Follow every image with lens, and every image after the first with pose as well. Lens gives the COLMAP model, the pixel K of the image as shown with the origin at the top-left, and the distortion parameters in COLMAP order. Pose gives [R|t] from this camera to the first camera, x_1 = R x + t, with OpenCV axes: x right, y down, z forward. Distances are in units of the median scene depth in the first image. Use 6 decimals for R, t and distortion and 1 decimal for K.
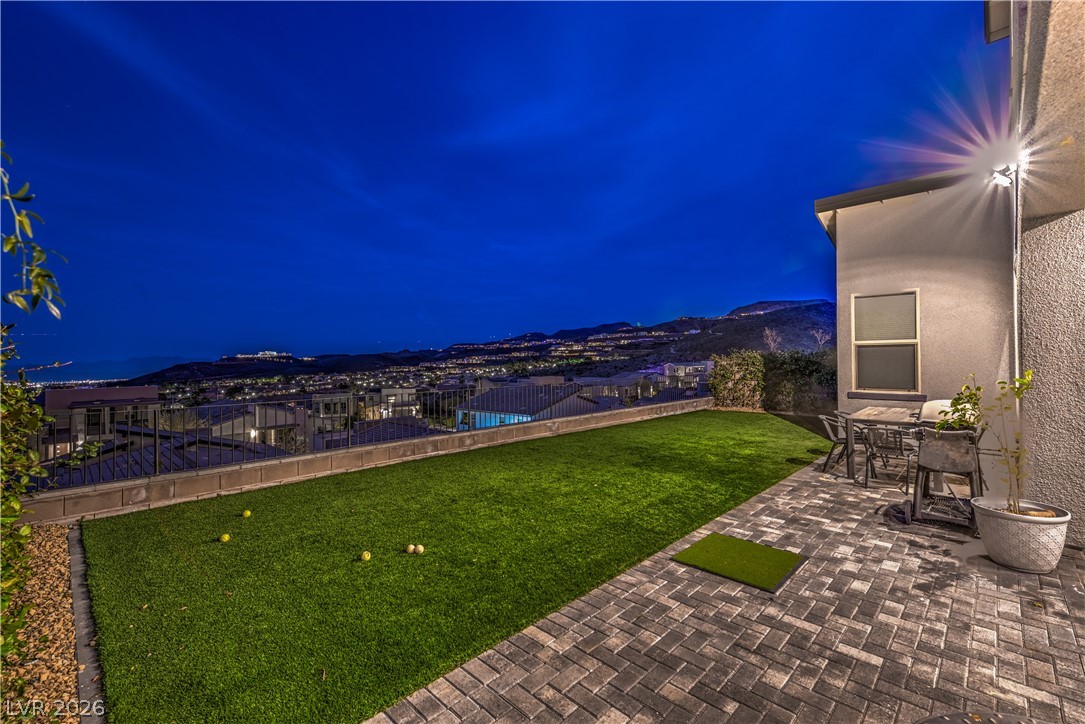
lens RADIAL K [[462.1, 0, 548.3], [0, 462.1, 357.7], [0, 0, 1]] dist [0.019752, -0.007276]
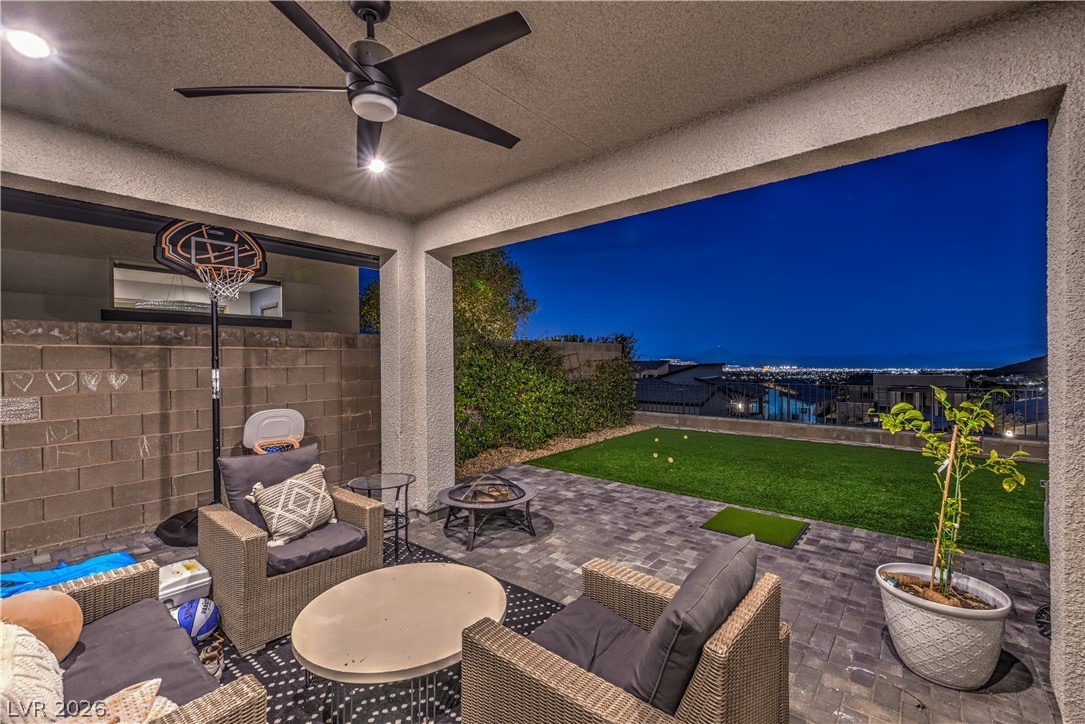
lens RADIAL K [[462.1, 0, 548.3], [0, 462.1, 357.7], [0, 0, 1]] dist [0.019752, -0.007276]
pose [[0.082107, 0.006697, -0.996601, 1.457258], [0.015688, 0.999845, 0.008011, -0.022339], [0.996500, -0.016292, 0.081990, 0.343292]]
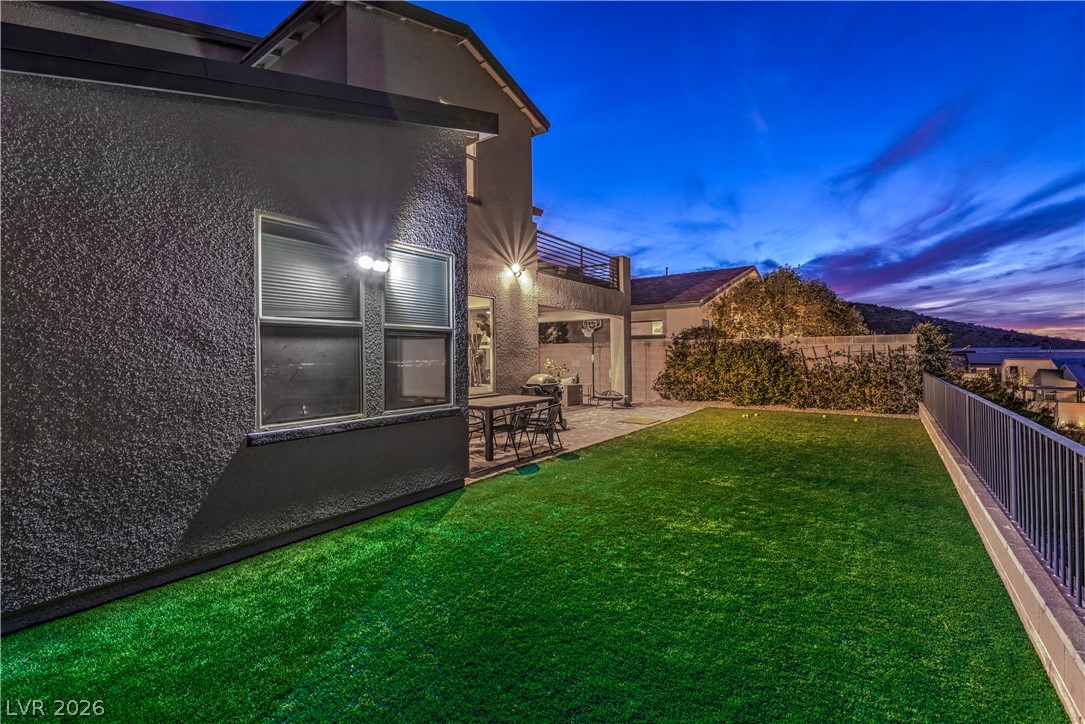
lens RADIAL K [[462.1, 0, 548.3], [0, 462.1, 357.7], [0, 0, 1]] dist [0.019752, -0.007276]
pose [[-0.989647, 0.022735, -0.141711, 1.280611], [0.022941, 0.999737, 0.000180, 0.015568], [0.141678, -0.003073, -0.989908, 3.554925]]
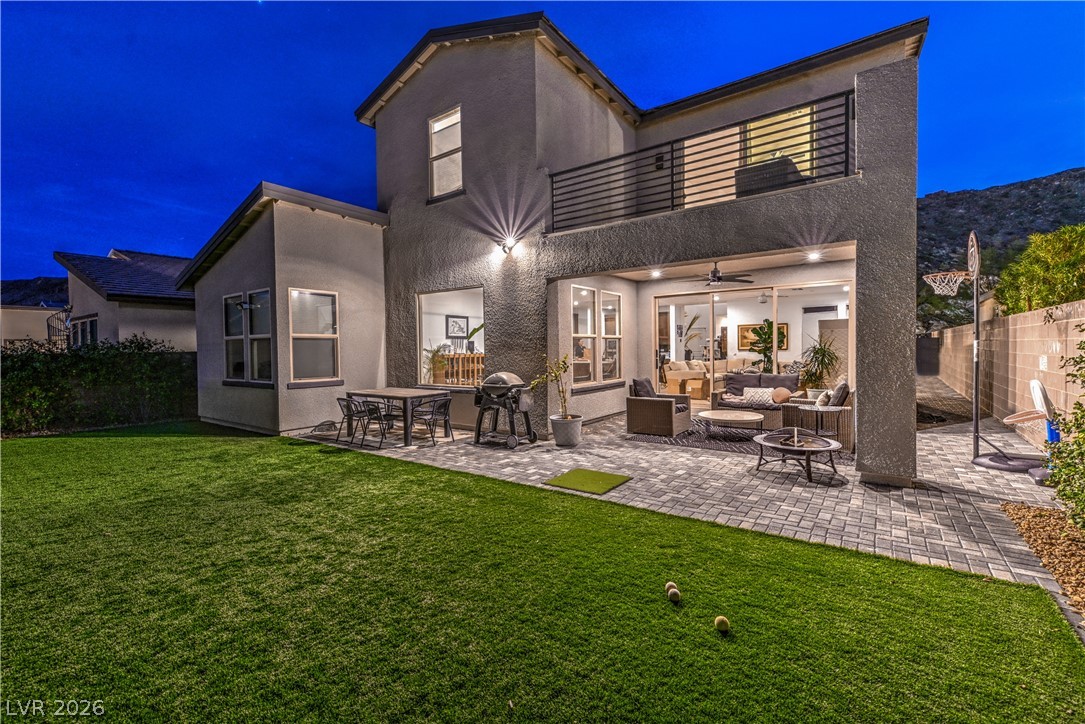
lens RADIAL K [[462.1, 0, 548.3], [0, 462.1, 357.7], [0, 0, 1]] dist [0.019752, -0.007276]
pose [[-0.146282, -0.006773, 0.989220, -0.941367], [0.007350, 0.999942, 0.007933, 0.029905], [-0.989216, 0.008432, -0.146224, 1.242609]]
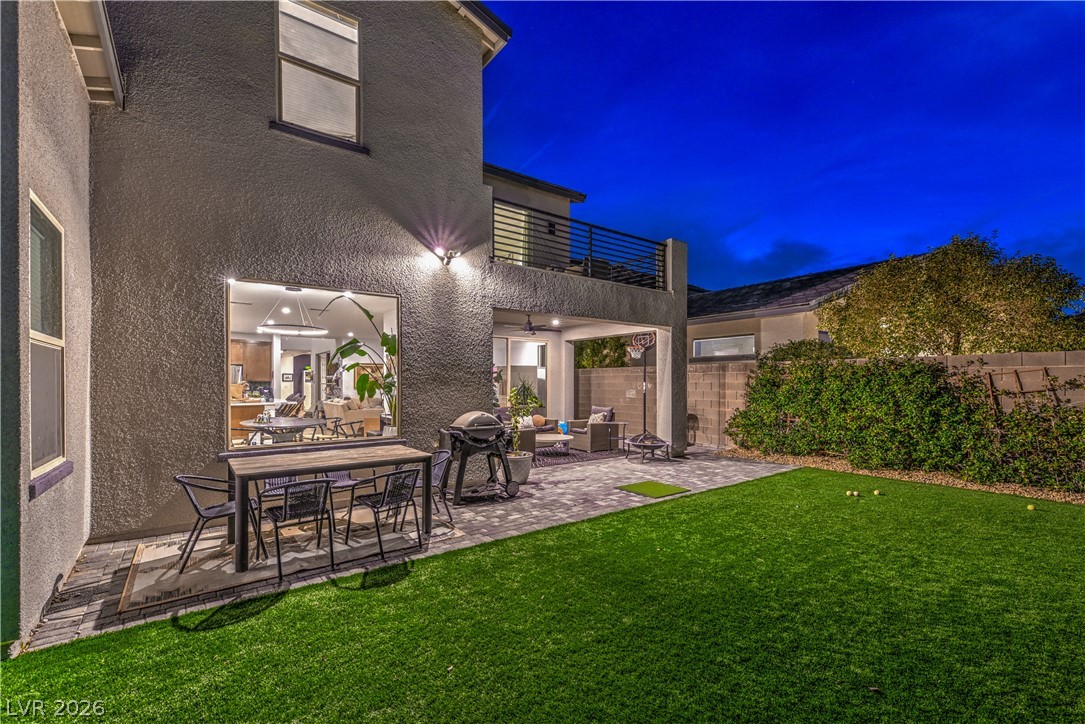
lens RADIAL K [[469.0, 0, 544.0], [0, 469.0, 388.1], [0, 0, 1]] dist [0.013889, -0.001020]
pose [[-0.987173, 0.012250, 0.159186, 0.491068], [0.012856, 0.999913, 0.002779, 0.019134], [-0.159138, 0.004790, -0.987245, 2.697765]]
